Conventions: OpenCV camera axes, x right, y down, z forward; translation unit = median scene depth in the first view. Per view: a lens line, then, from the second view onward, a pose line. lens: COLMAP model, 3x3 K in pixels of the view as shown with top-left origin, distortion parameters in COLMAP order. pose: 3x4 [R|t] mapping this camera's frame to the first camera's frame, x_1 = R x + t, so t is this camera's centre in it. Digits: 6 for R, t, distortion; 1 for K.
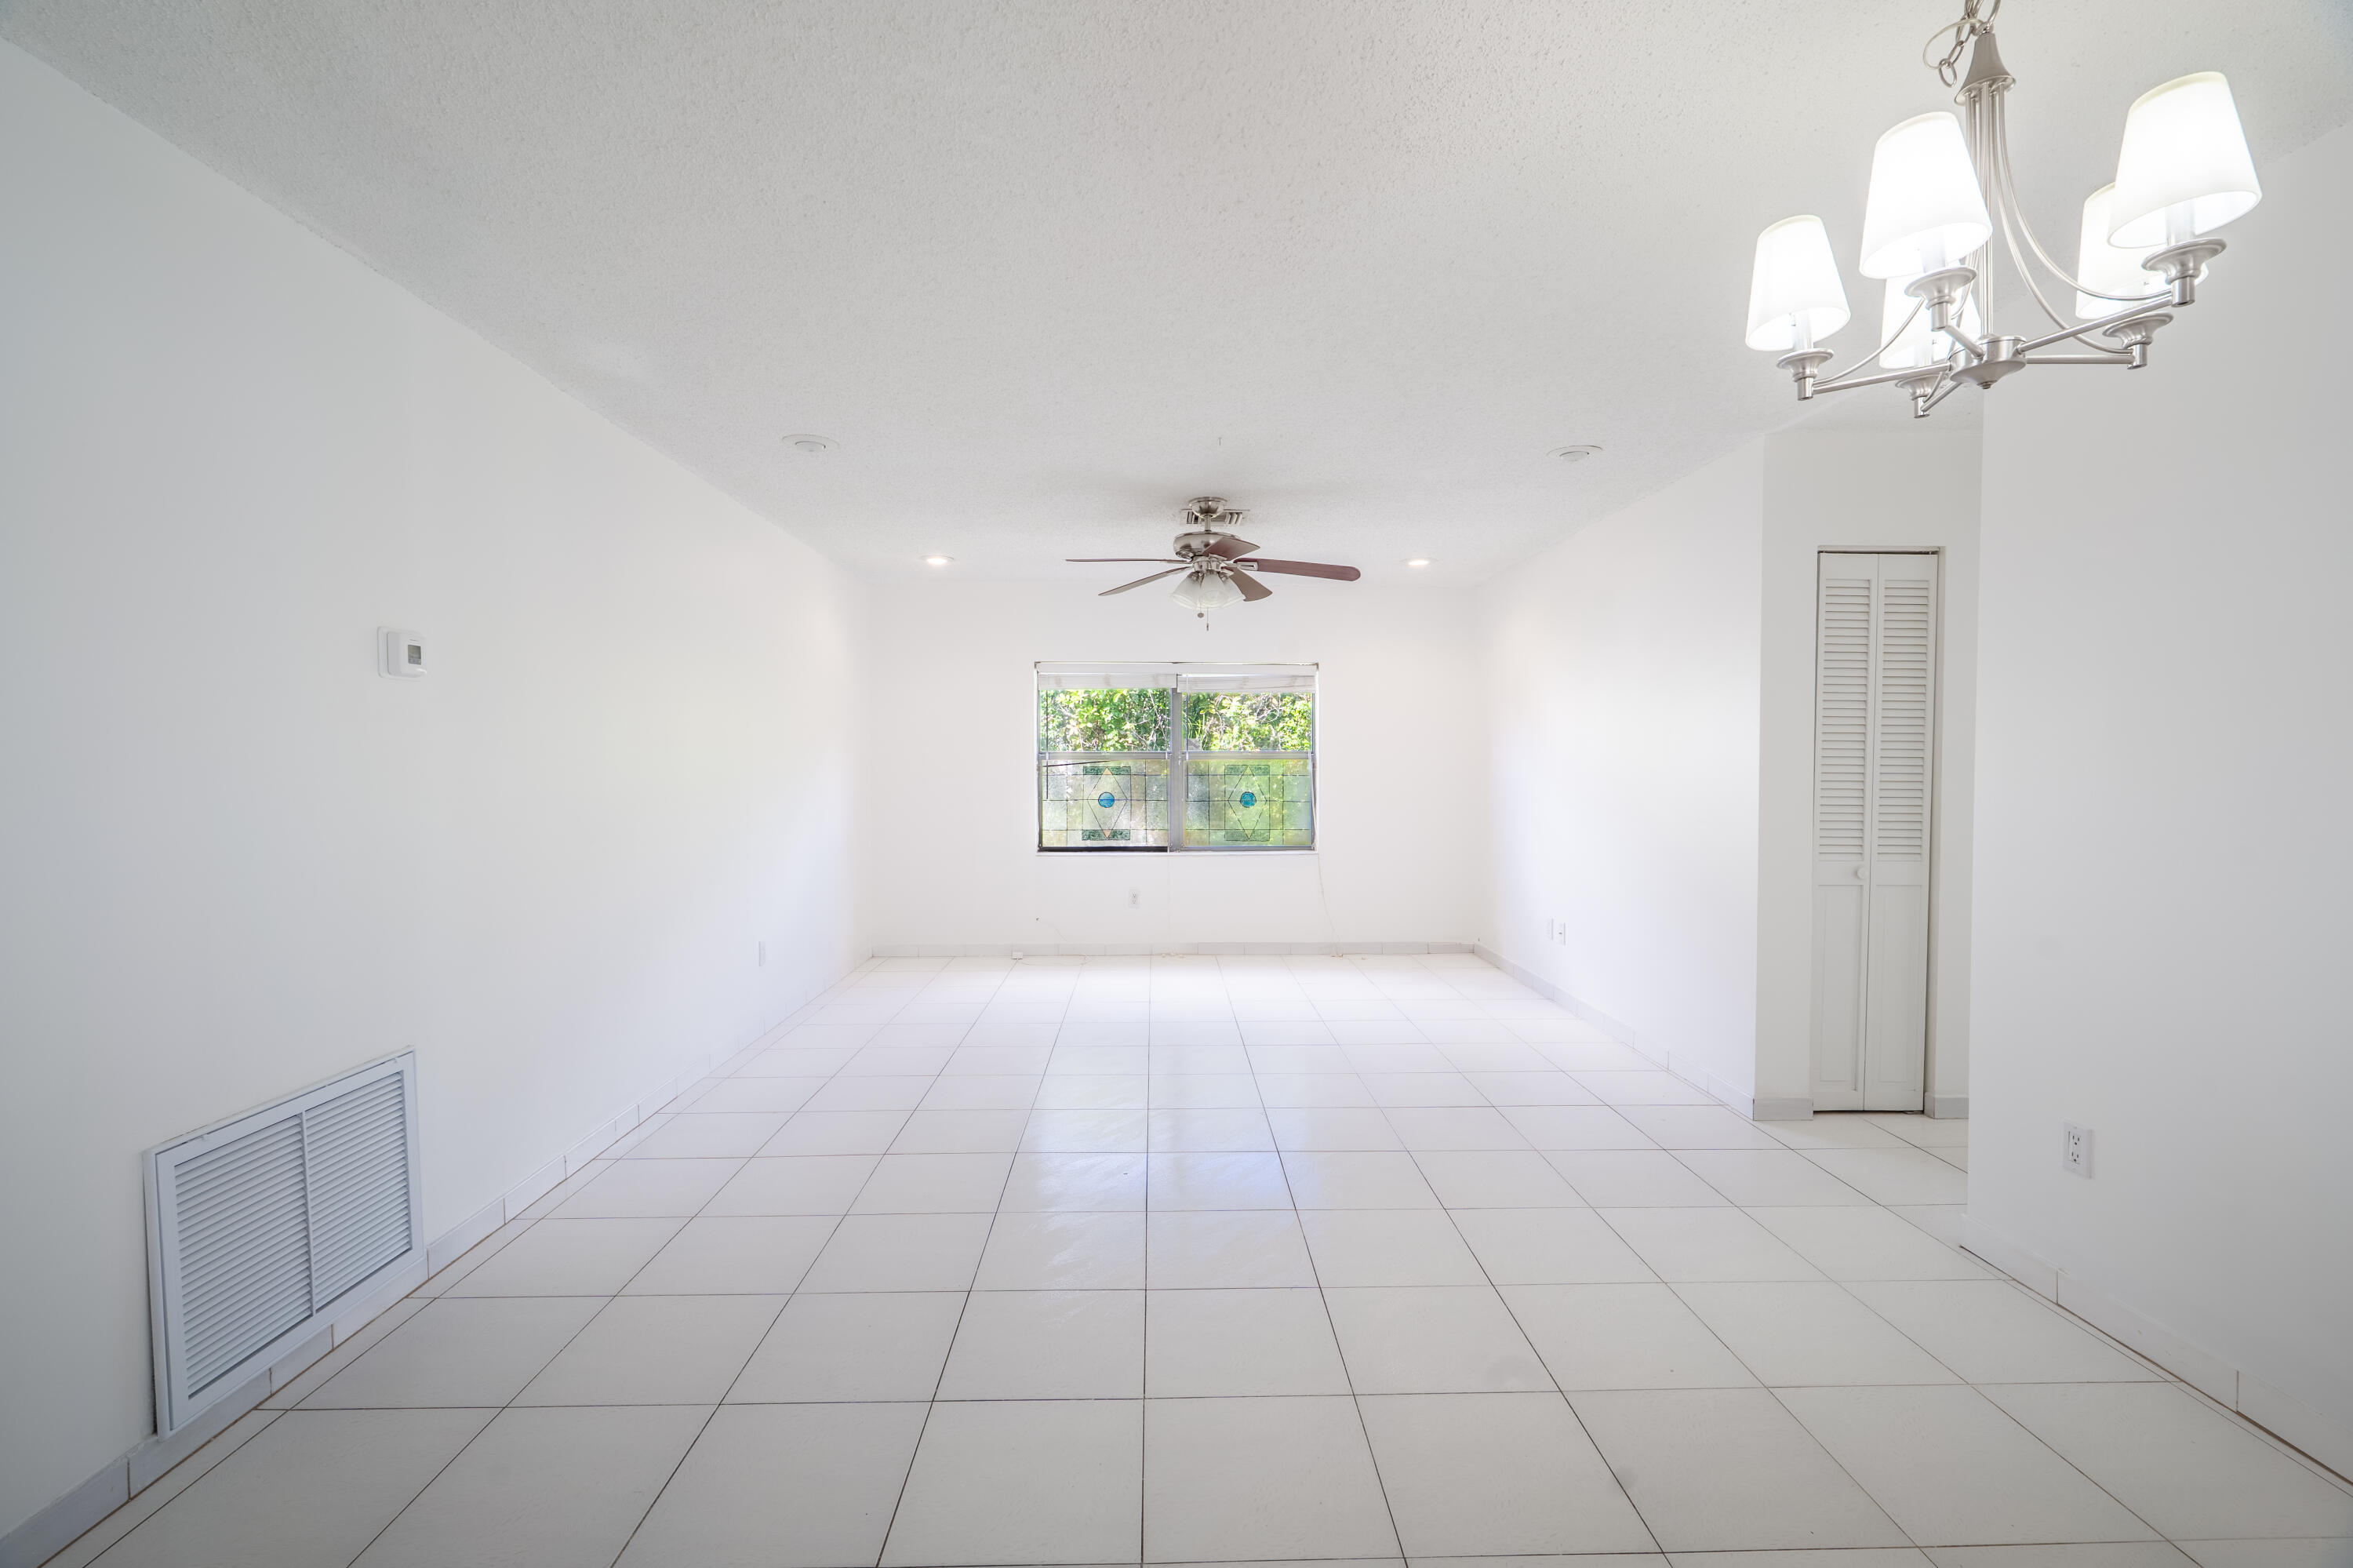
lens RADIAL K [[1039.5, 0, 1184.0], [0, 1039.5, 791.5], [0, 0, 1]] dist [-0.002114, -0.000215]
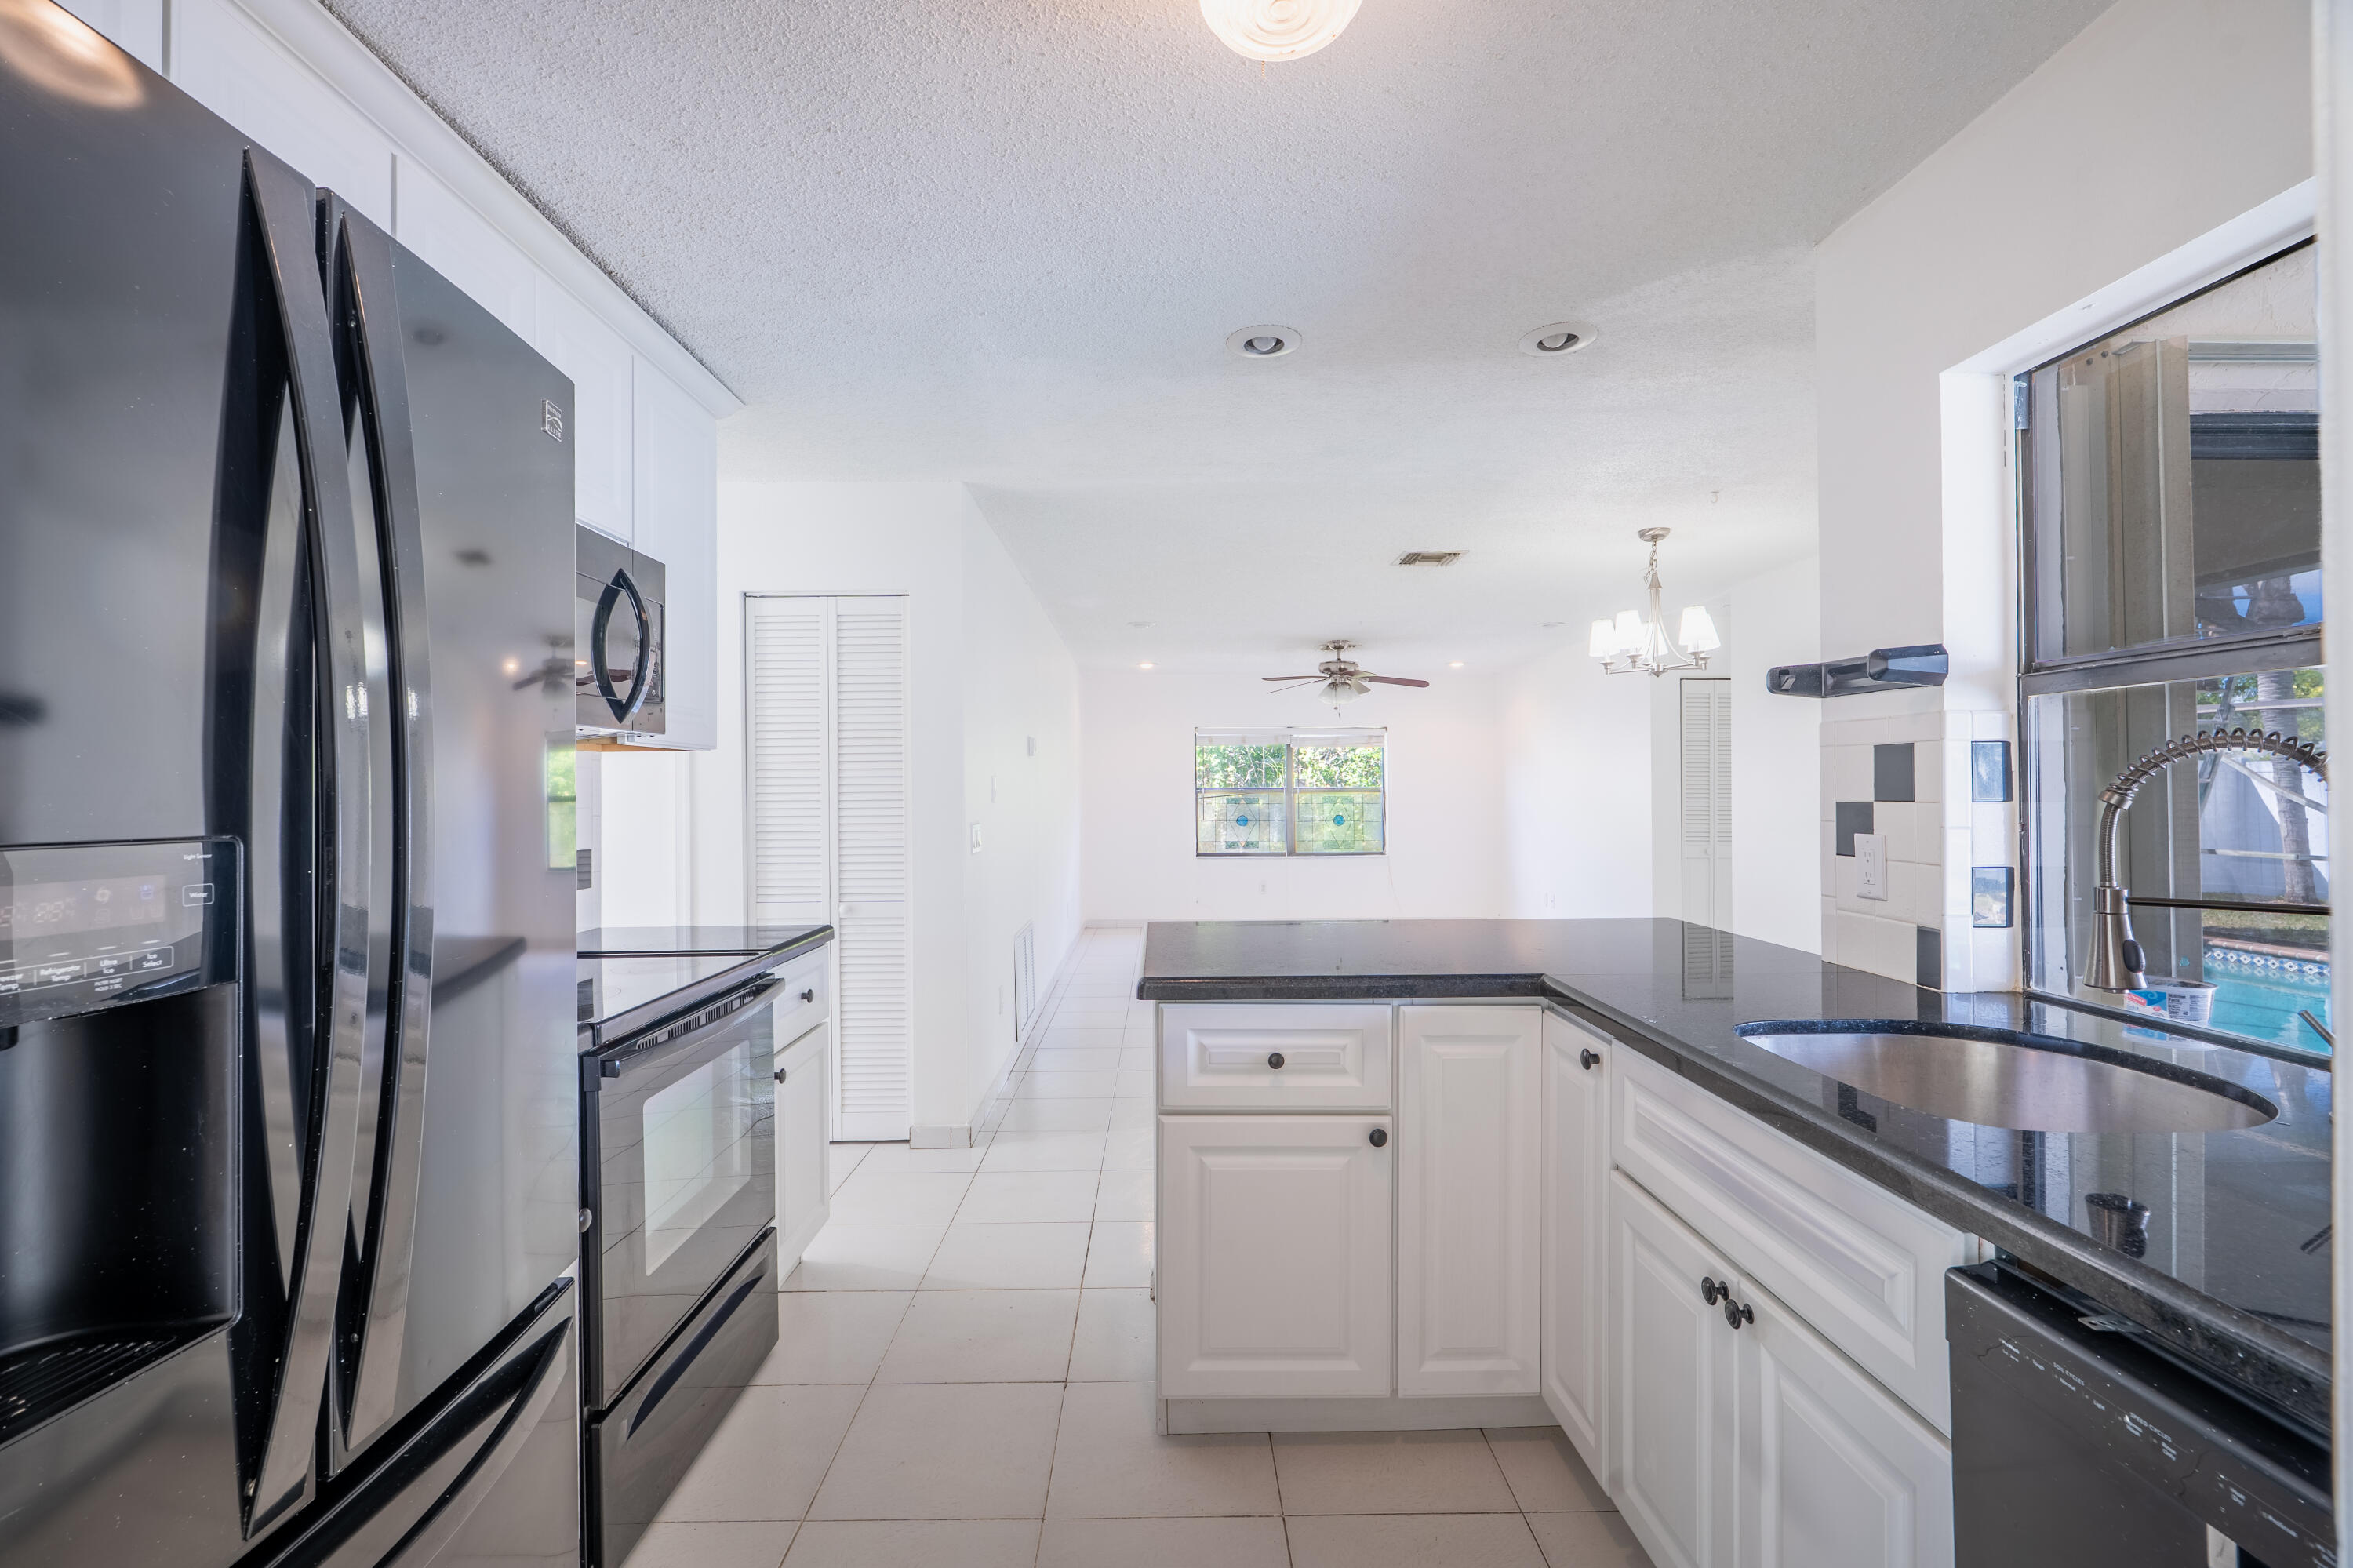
lens RADIAL K [[1039.5, 0, 1176.4], [0, 1039.5, 780.3], [0, 0, 1]] dist [-0.002114, -0.000215]
pose [[0.999796, -0.003465, -0.019908, -0.138117], [0.002564, 0.998979, -0.045110, 0.016705], [0.020044, 0.045050, 0.998784, -0.461856]]
